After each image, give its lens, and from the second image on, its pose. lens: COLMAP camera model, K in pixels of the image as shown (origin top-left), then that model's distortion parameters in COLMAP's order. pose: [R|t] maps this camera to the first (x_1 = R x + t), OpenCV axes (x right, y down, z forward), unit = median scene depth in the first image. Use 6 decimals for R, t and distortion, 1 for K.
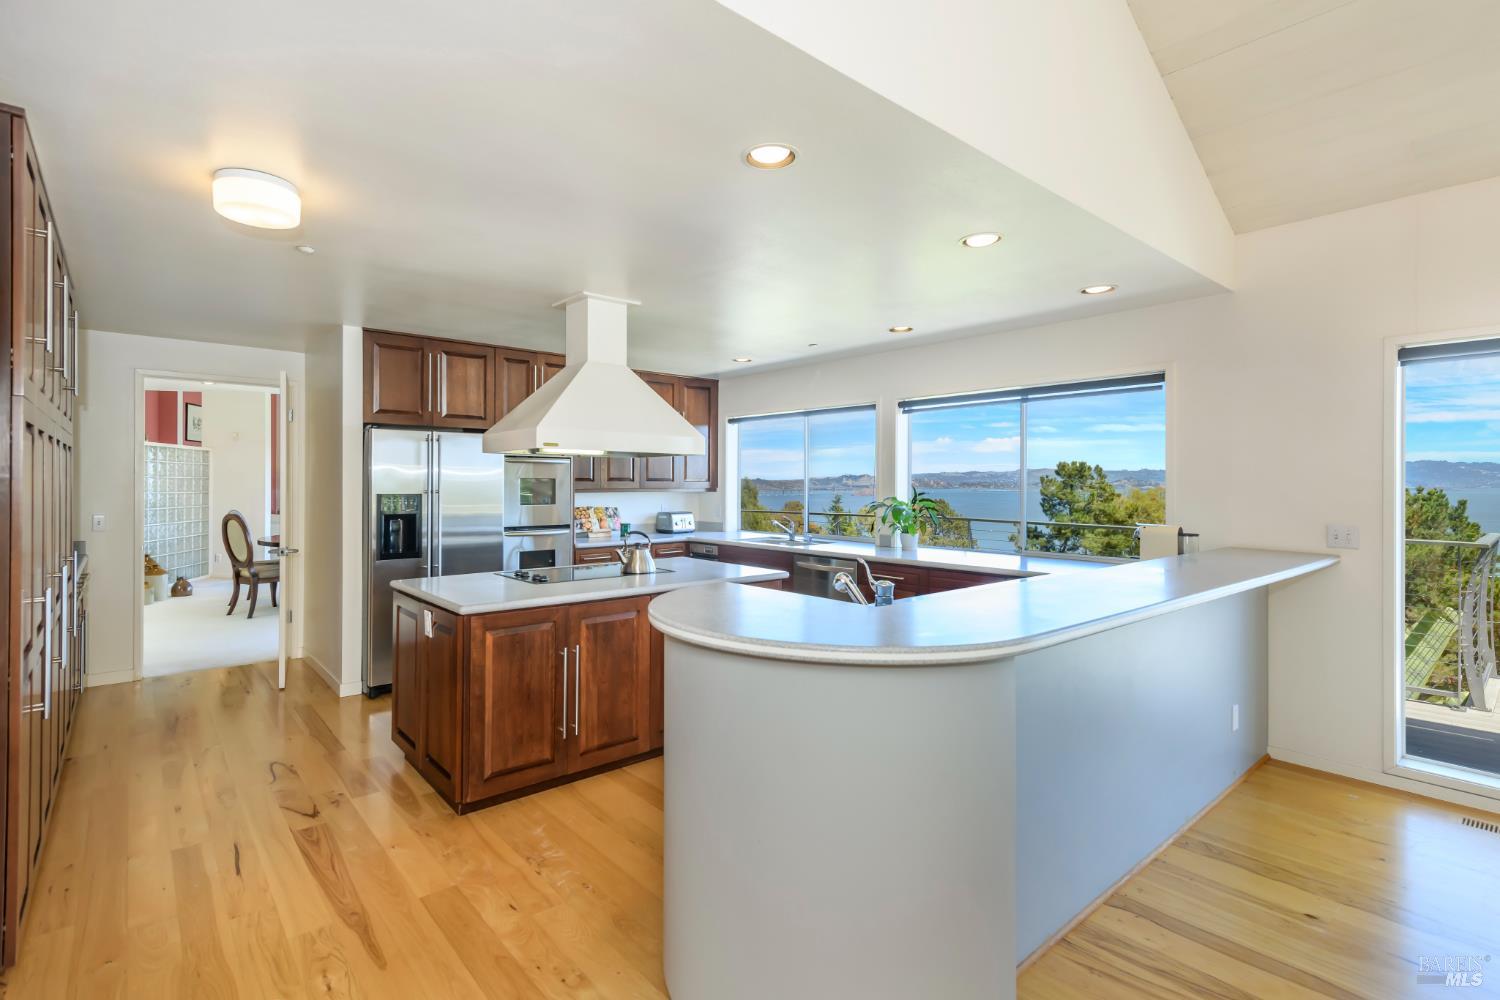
lens RADIAL K [[708.6, 0, 781.1], [0, 708.6, 485.8], [0, 0, 1]] dist [0.033672, -0.000201]
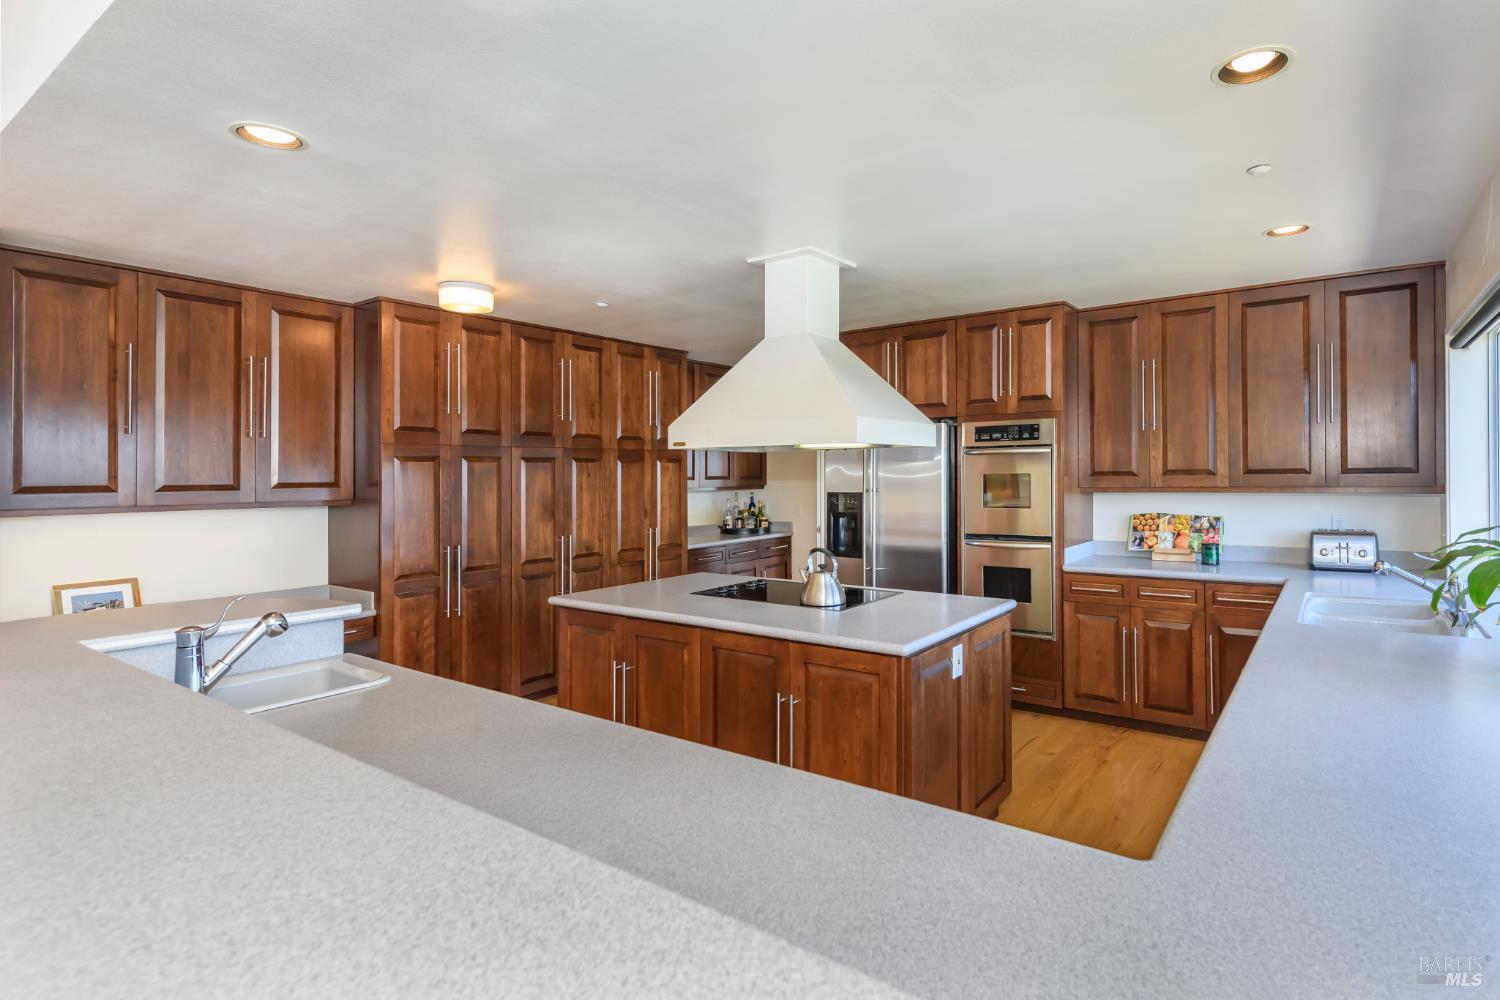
lens RADIAL K [[748.8, 0, 751.6], [0, 748.8, 477.6], [0, 0, 1]] dist [0.002050, 0.000165]
pose [[0.217319, -0.006045, -0.976082, 0.344805], [0.005302, 0.999973, -0.005012, -0.003310], [0.976086, -0.004086, 0.217345, 0.481999]]
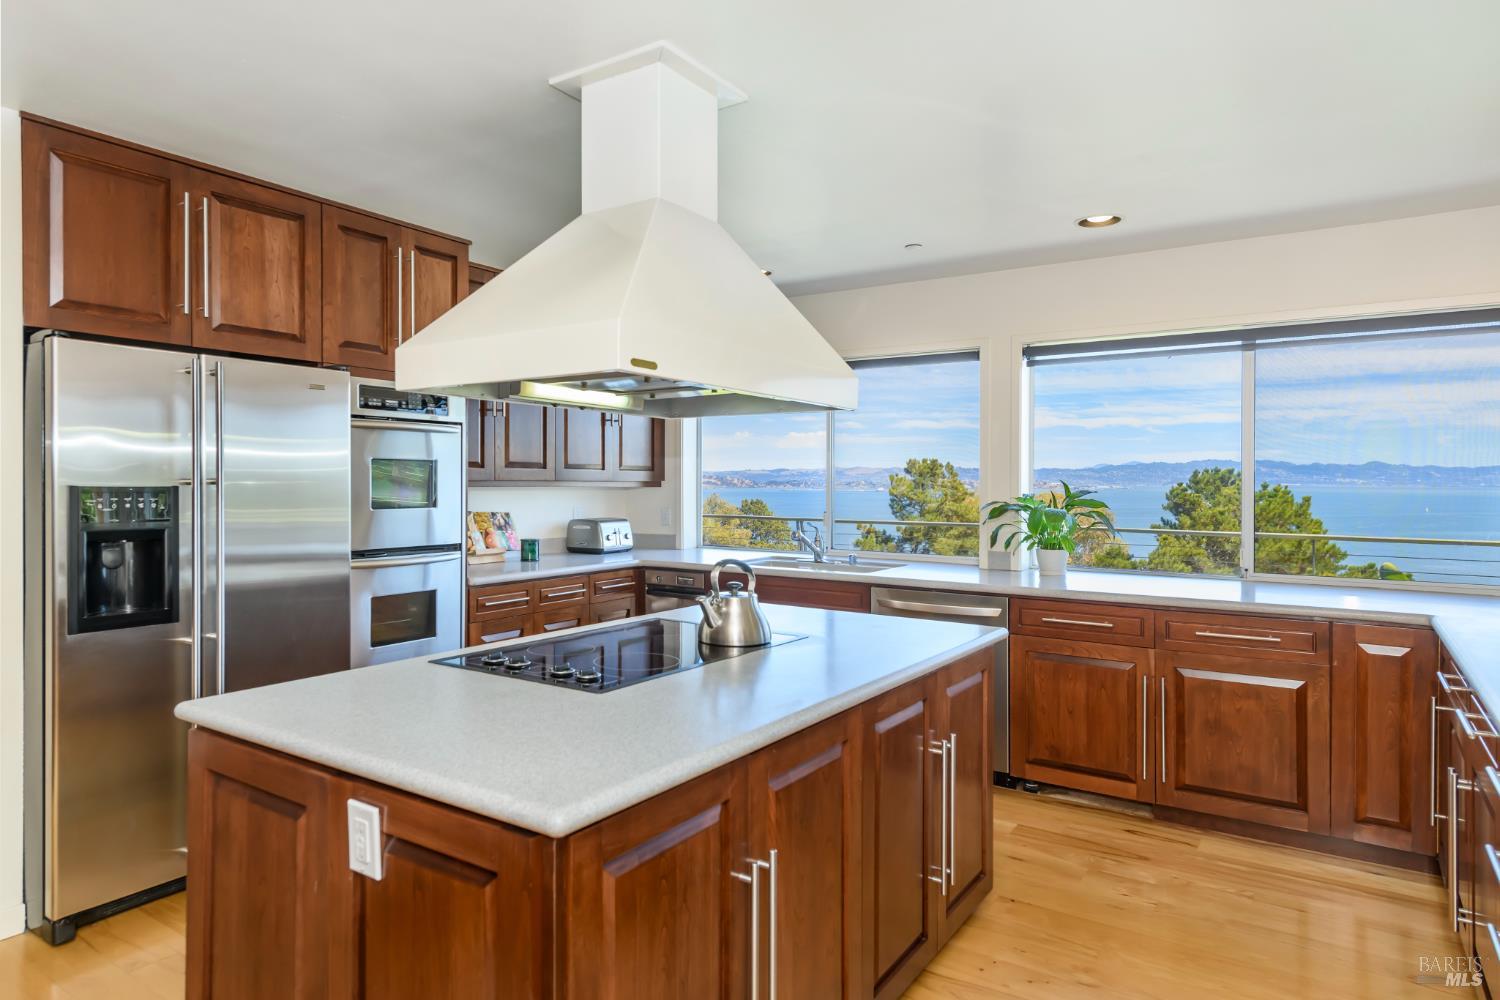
lens RADIAL K [[825.3, 0, 837.8], [0, 825.3, 494.3], [0, 0, 1]] dist [-0.003006, -0.000935]
pose [[0.950449, -0.003368, 0.310864, -0.195147], [0.000148, 0.999946, 0.010379, 0.008387], [-0.310882, -0.009819, 0.950398, 0.266311]]
